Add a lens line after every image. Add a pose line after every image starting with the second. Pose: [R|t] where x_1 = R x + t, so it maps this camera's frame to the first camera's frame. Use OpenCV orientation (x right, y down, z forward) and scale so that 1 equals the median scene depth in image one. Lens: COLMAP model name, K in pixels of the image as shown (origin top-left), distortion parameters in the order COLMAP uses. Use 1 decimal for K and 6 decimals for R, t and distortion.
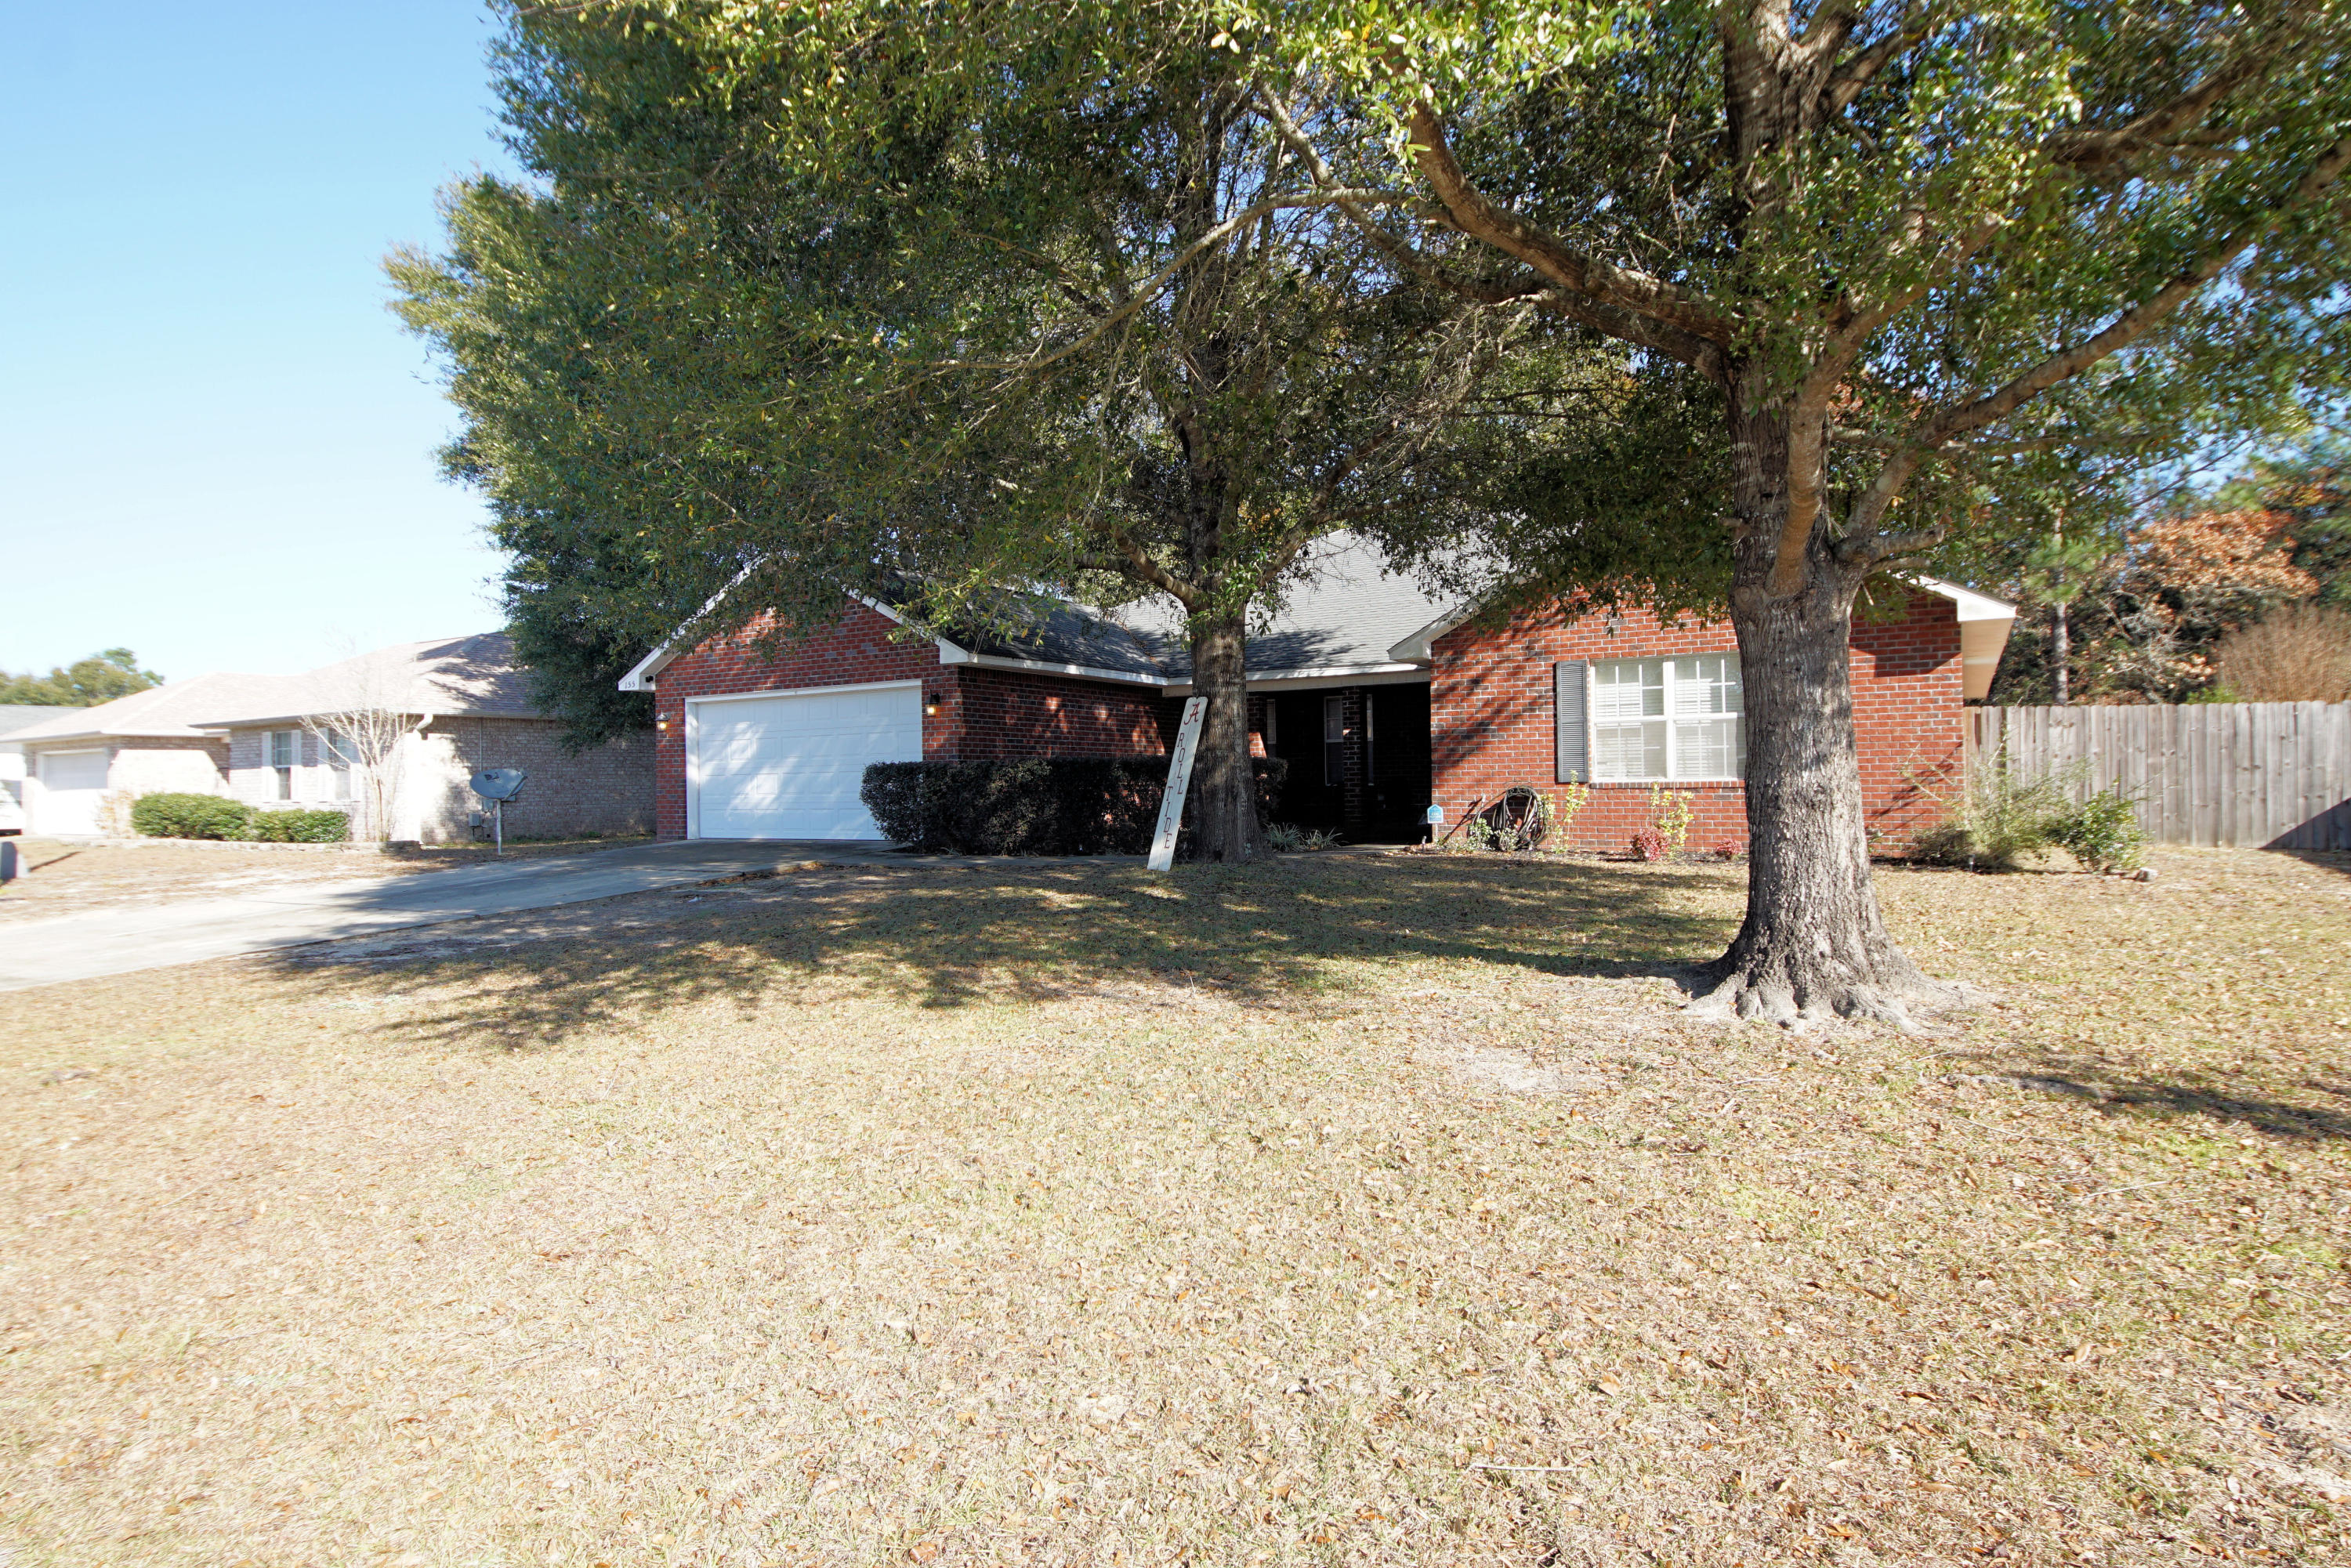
lens RADIAL K [[1248.1, 0, 1167.6], [0, 1248.1, 799.8], [0, 0, 1]] dist [0.014731, -0.008724]
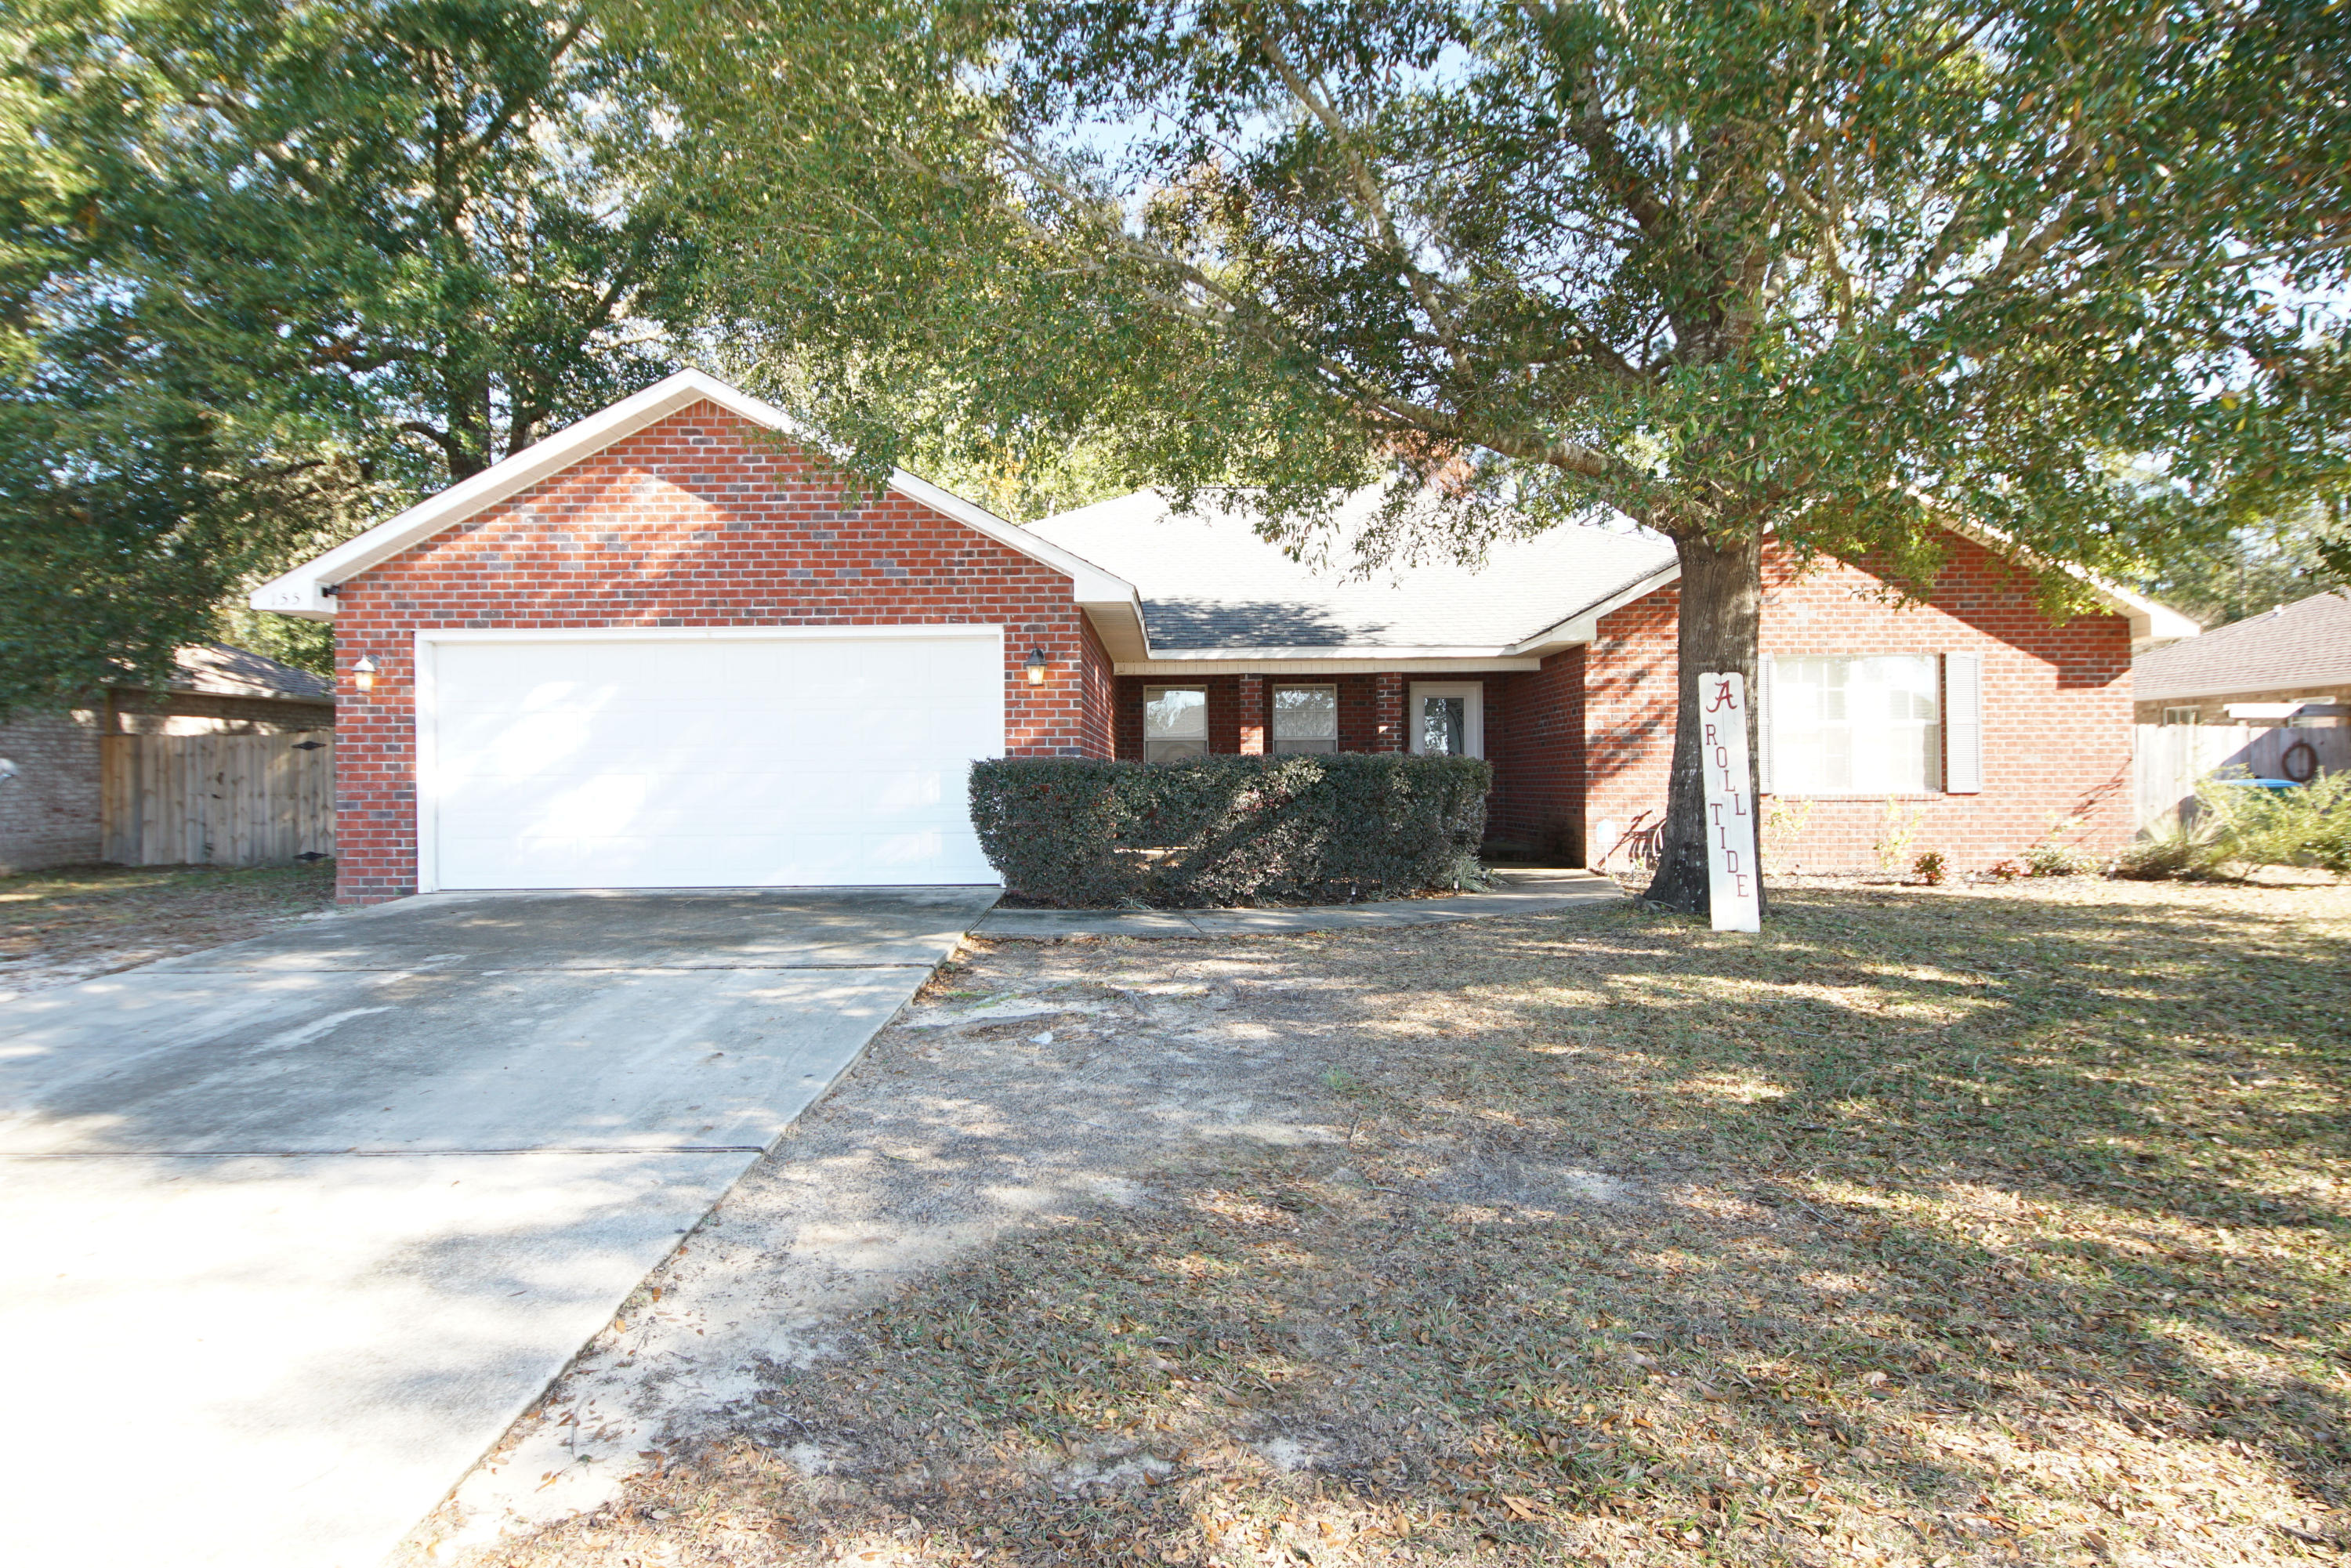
lens RADIAL K [[1248.1, 0, 1165.2], [0, 1248.1, 772.9], [0, 0, 1]] dist [0.014731, -0.008724]
pose [[0.857641, 0.009823, 0.514154, -0.467089], [0.001473, 0.999766, -0.021559, -0.010202], [-0.514246, 0.019247, 0.857427, 0.446809]]
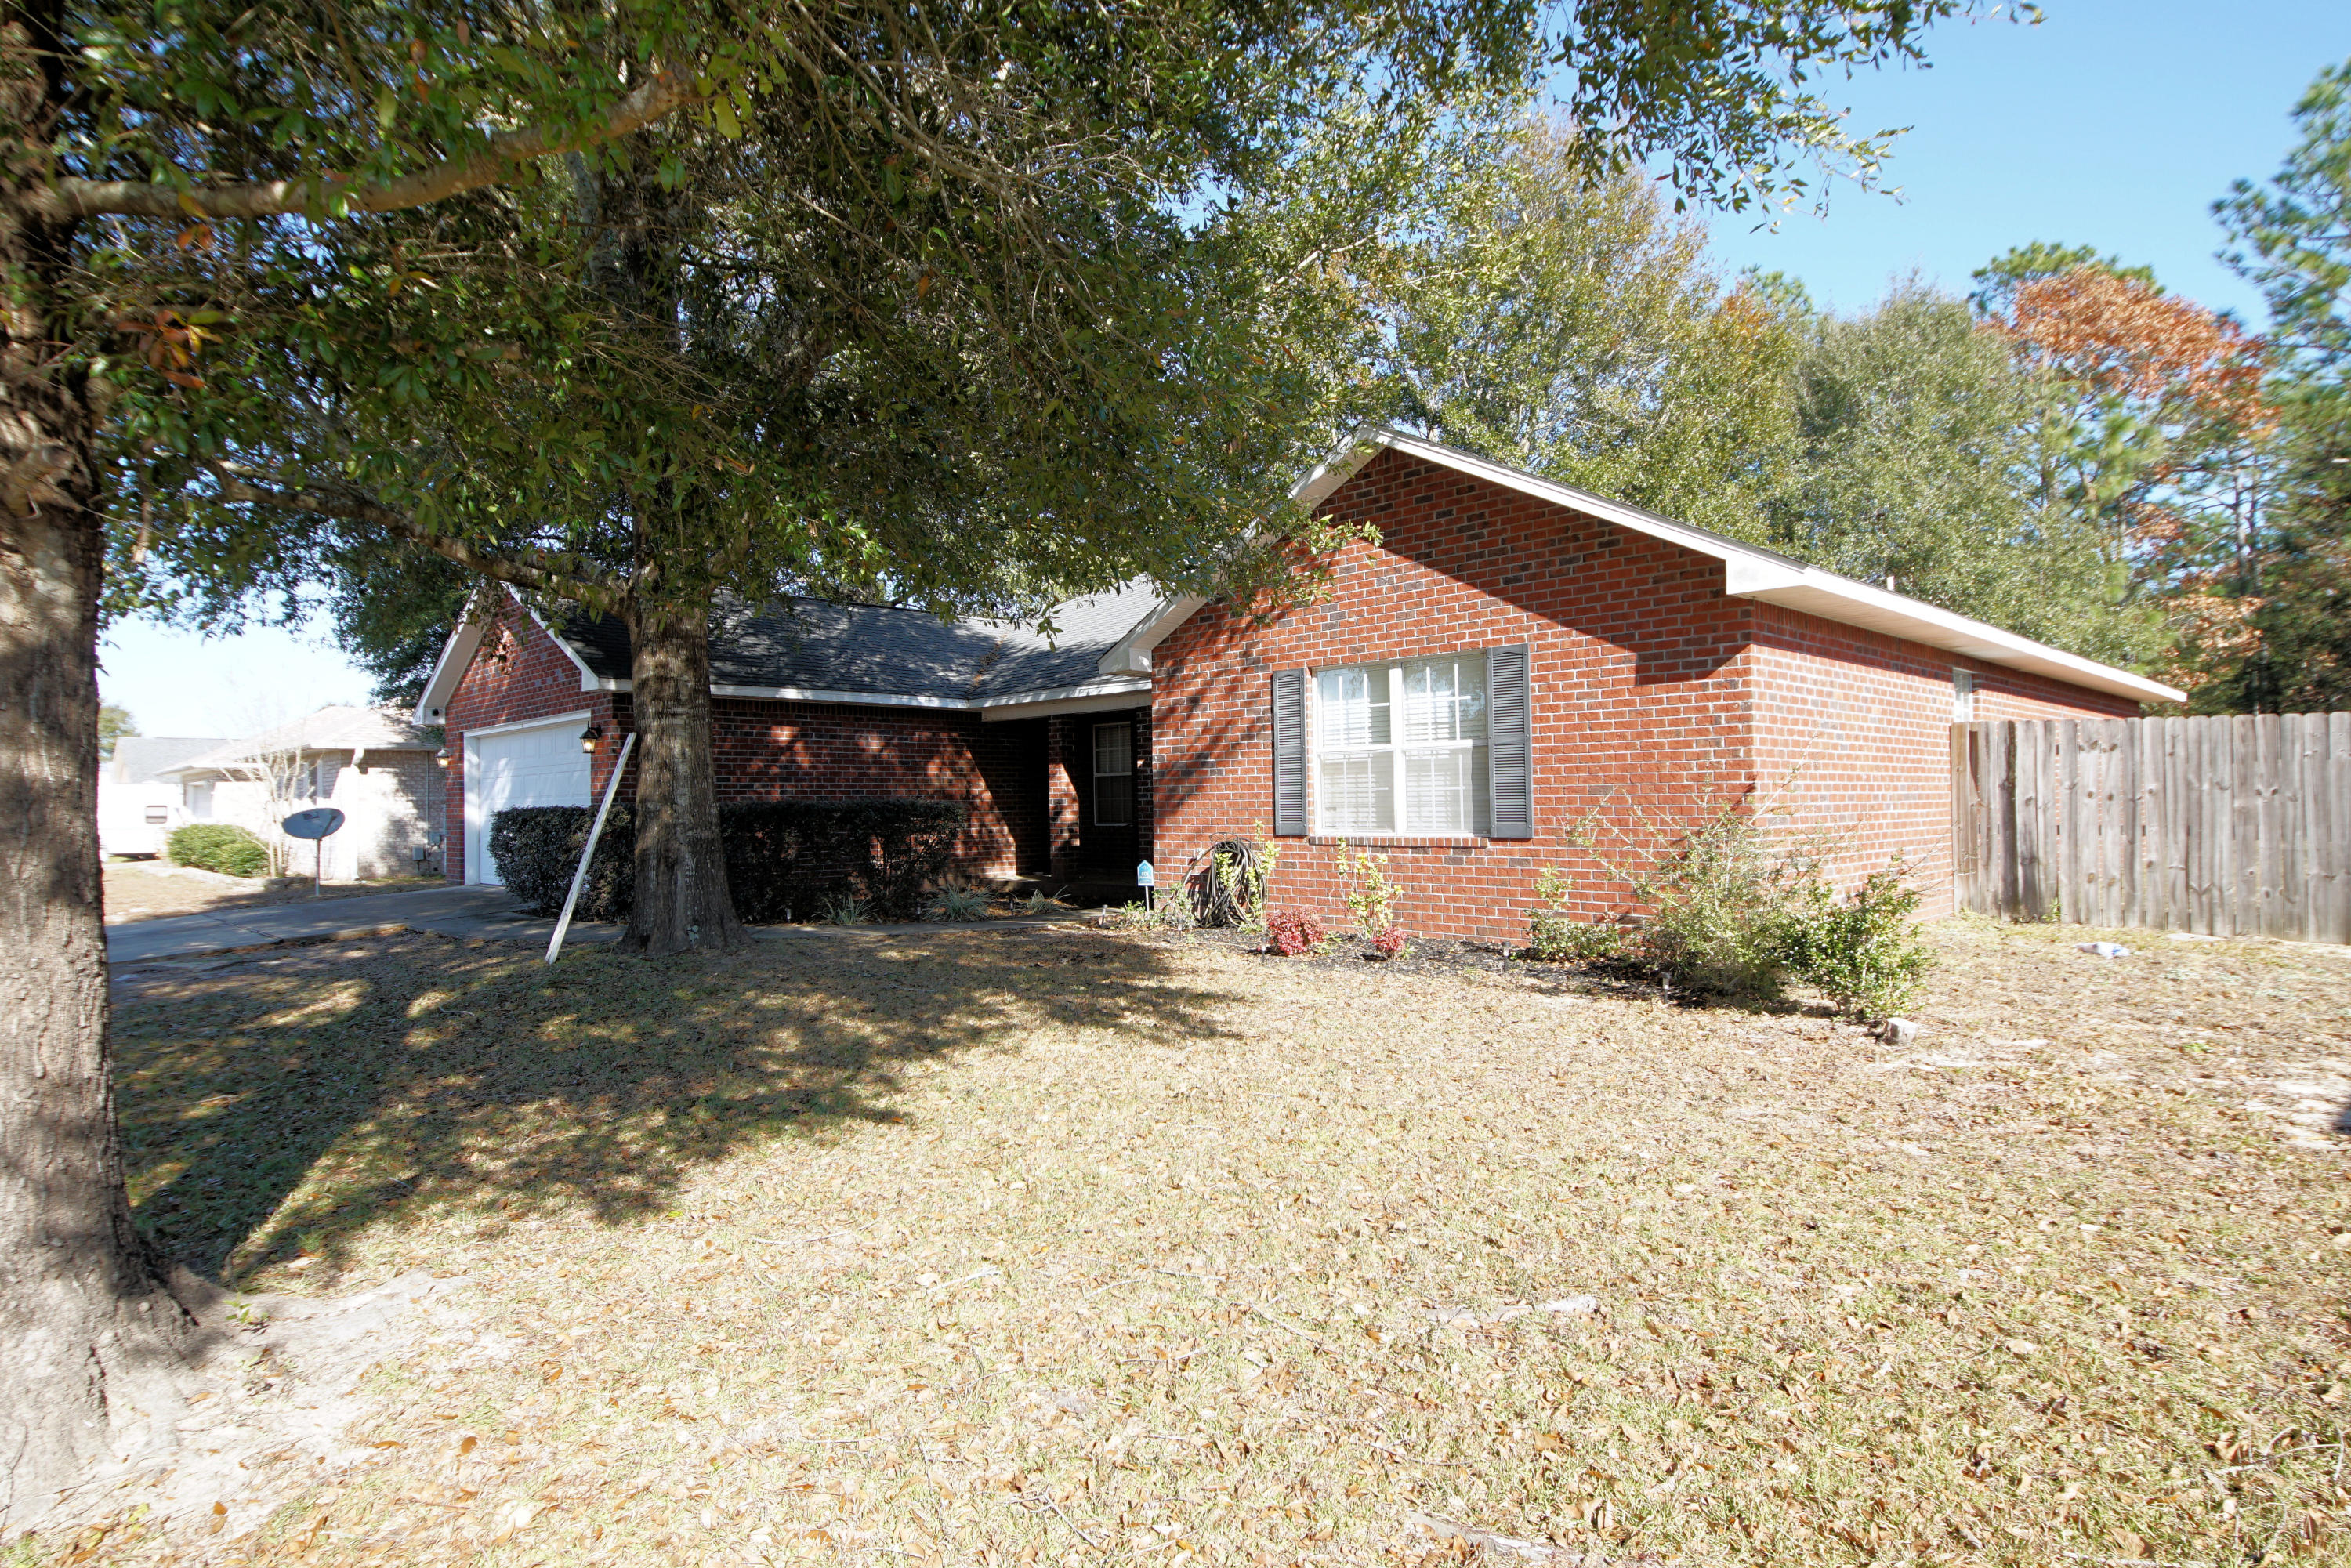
lens RADIAL K [[1248.1, 0, 1176.8], [0, 1248.1, 785.9], [0, 0, 1]] dist [0.014731, -0.008724]
pose [[0.973682, -0.004747, -0.227860, 0.413144], [-0.000114, 0.999773, -0.021317, -0.026652], [0.227909, 0.020782, 0.973461, 0.262686]]
